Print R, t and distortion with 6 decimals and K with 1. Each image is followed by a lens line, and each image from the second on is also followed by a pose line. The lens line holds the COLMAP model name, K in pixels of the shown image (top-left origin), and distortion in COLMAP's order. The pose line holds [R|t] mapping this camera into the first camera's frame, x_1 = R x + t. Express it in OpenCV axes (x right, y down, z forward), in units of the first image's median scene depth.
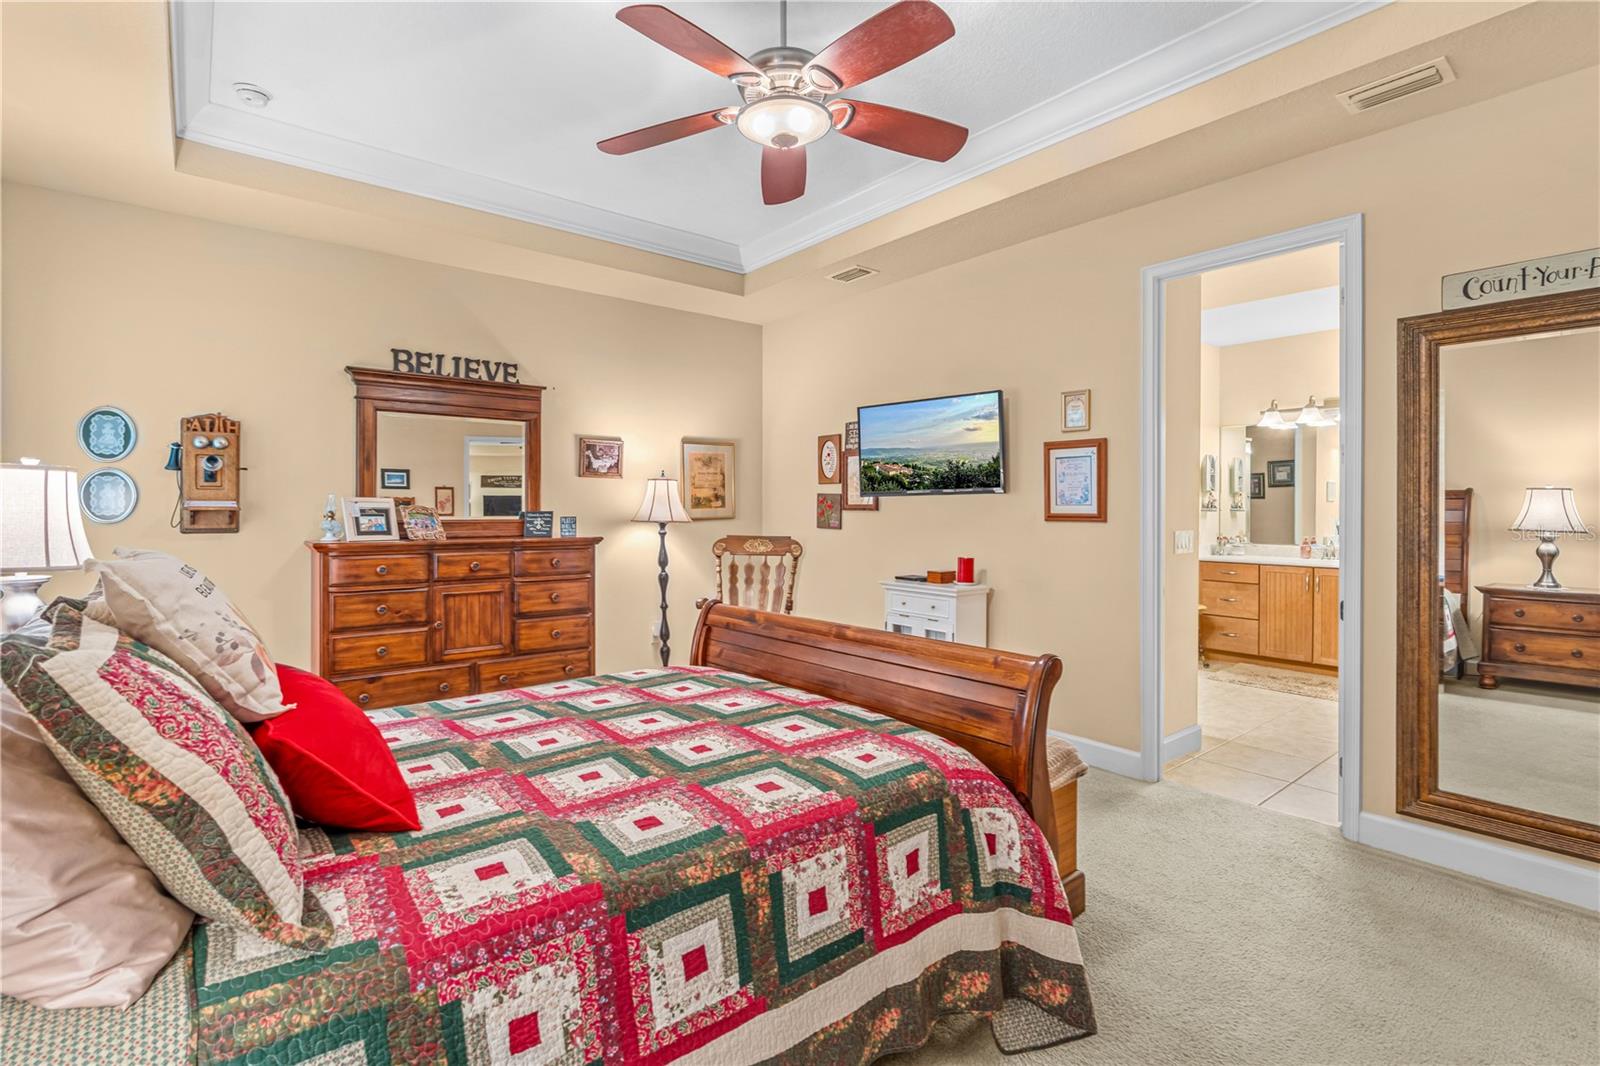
lens RADIAL K [[746.7, 0, 807.7], [0, 746.7, 523.3], [0, 0, 1]] dist [0.000150, 0.000342]
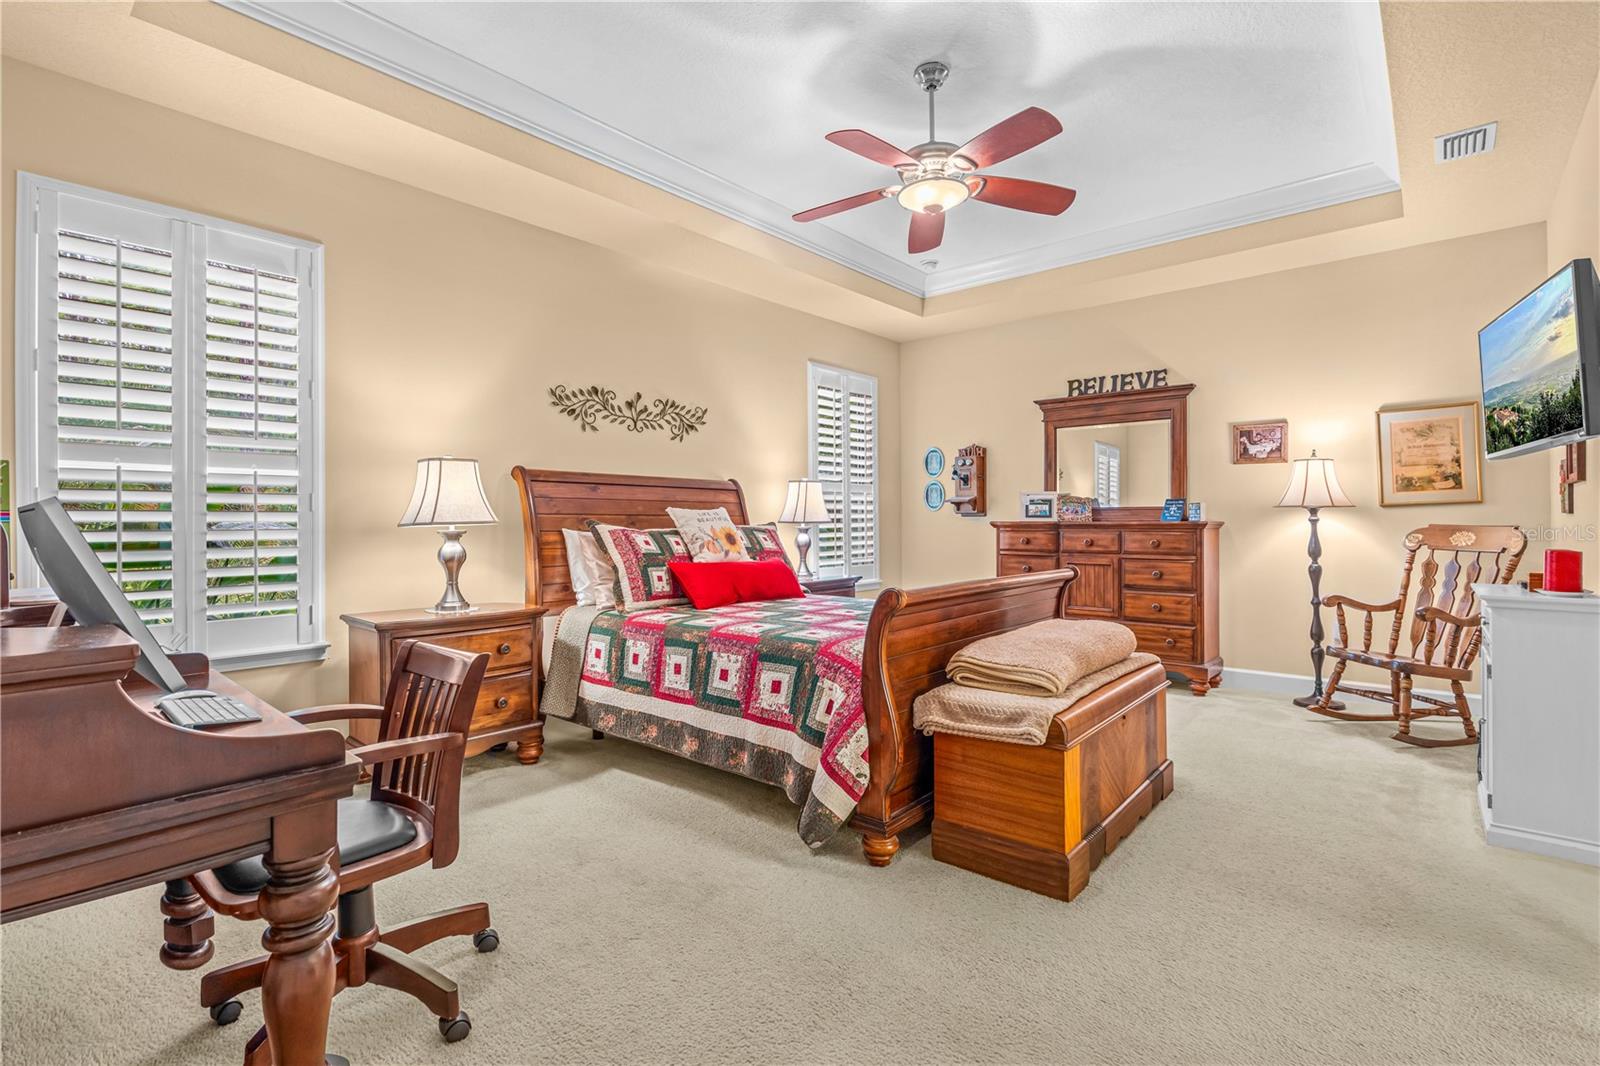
lens RADIAL K [[747.6, 0, 800.0], [0, 747.6, 533.0], [0, 0, 1]] dist [-0.000528, -0.000295]
pose [[0.167318, 0.013293, -0.985813, 0.682503], [-0.015513, 0.999821, 0.010849, 0.033464], [0.985781, 0.013478, 0.167494, 0.289430]]
